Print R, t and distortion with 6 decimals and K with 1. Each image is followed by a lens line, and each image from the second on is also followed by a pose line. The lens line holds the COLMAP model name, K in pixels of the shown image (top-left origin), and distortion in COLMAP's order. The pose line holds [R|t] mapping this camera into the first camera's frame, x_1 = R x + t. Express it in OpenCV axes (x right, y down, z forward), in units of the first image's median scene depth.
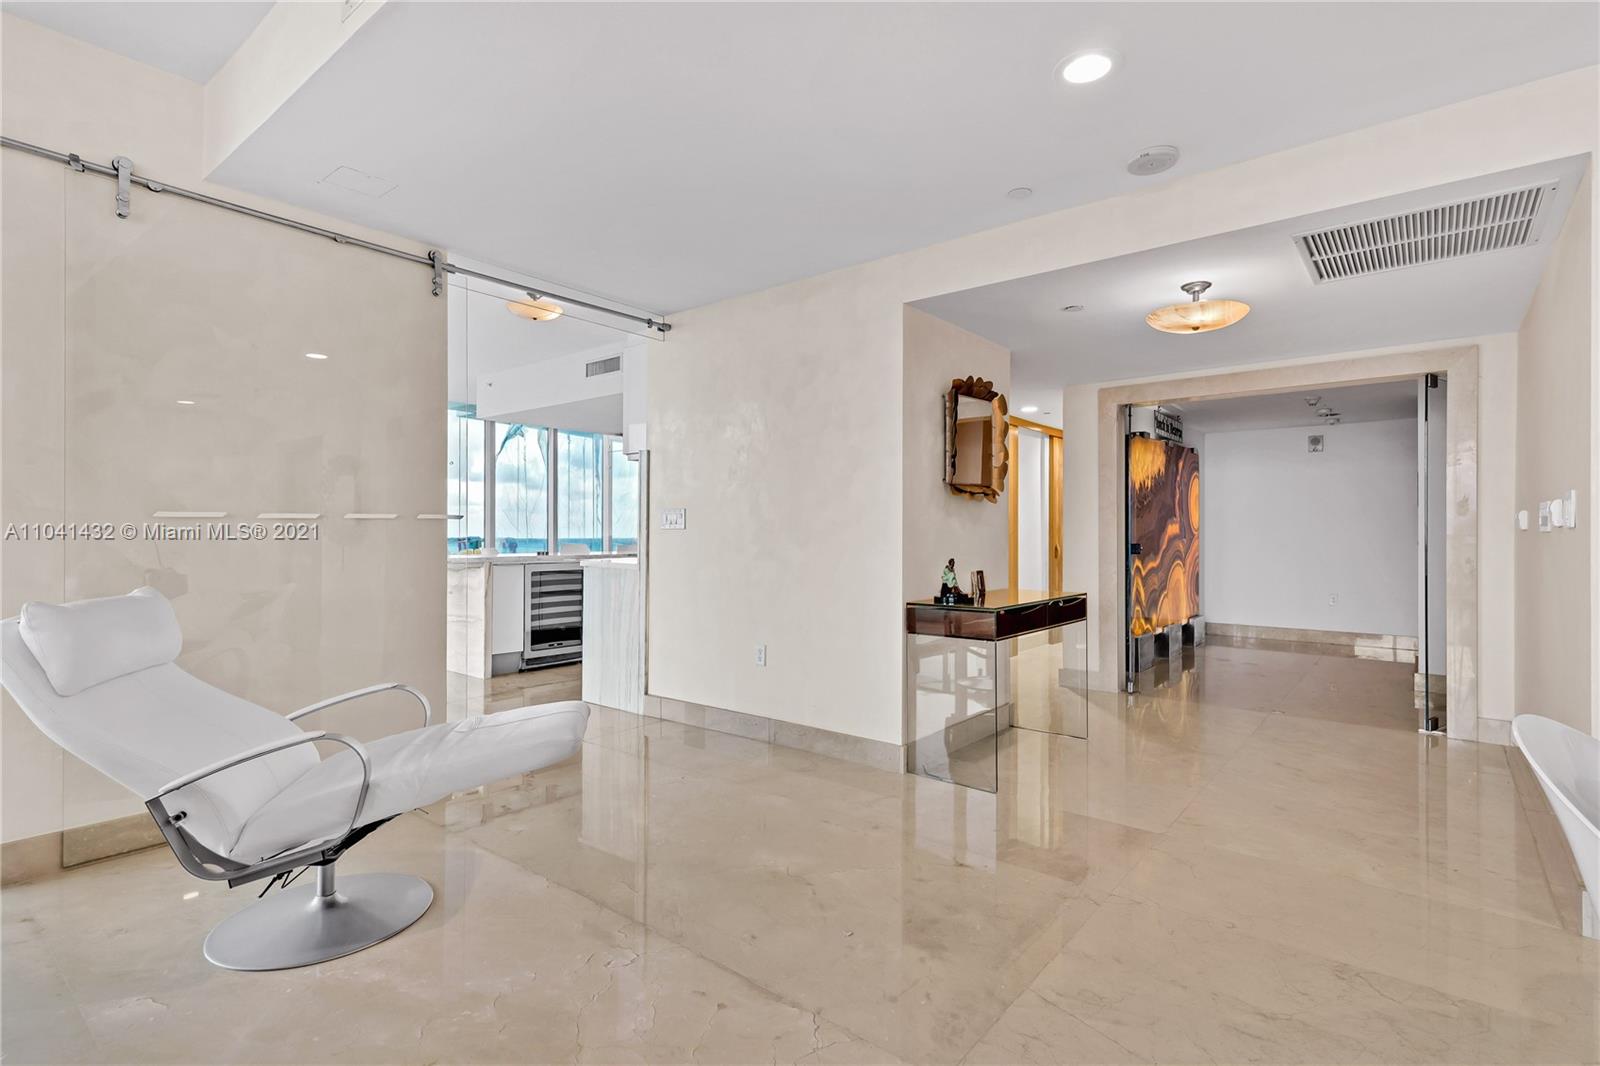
lens RADIAL K [[766.3, 0, 799.9], [0, 766.3, 528.9], [0, 0, 1]] dist [0.019908, -0.002146]
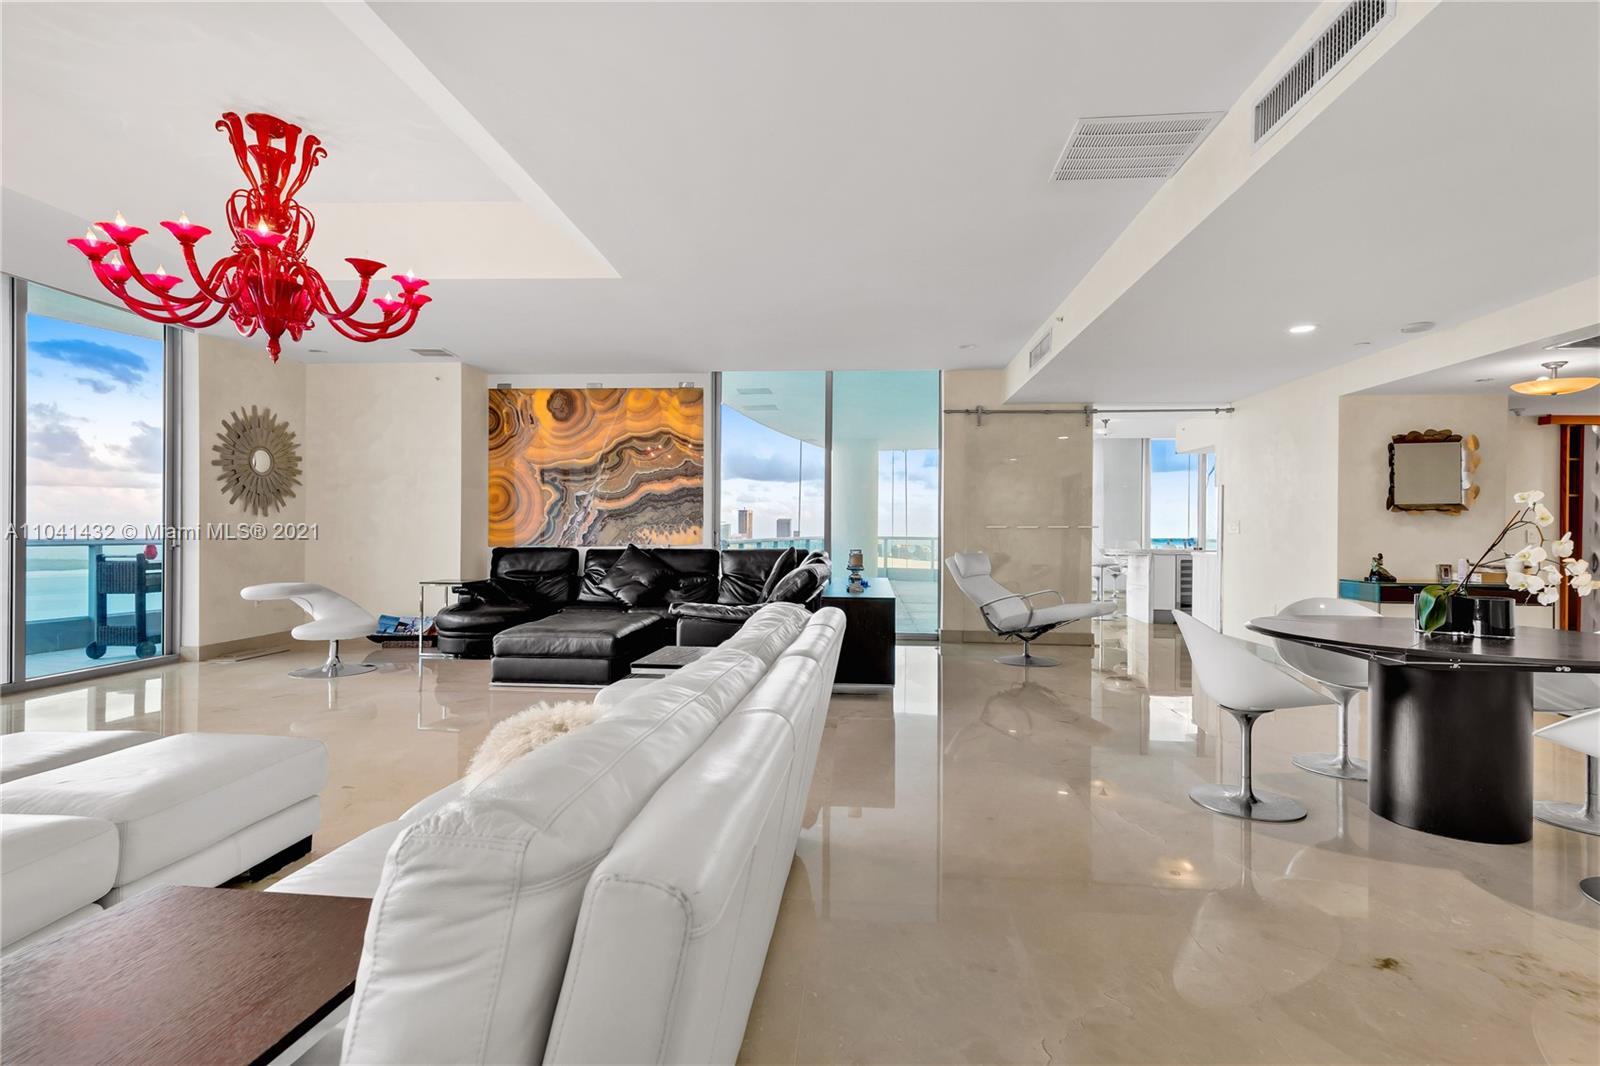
lens RADIAL K [[766.3, 0, 816.8], [0, 766.3, 530.8], [0, 0, 1]] dist [0.019908, -0.002146]
pose [[0.583713, 0.001511, -0.811959, 0.702841], [-0.002432, 0.999997, 0.000112, -0.003107], [0.811956, 0.001909, 0.583715, -0.740091]]
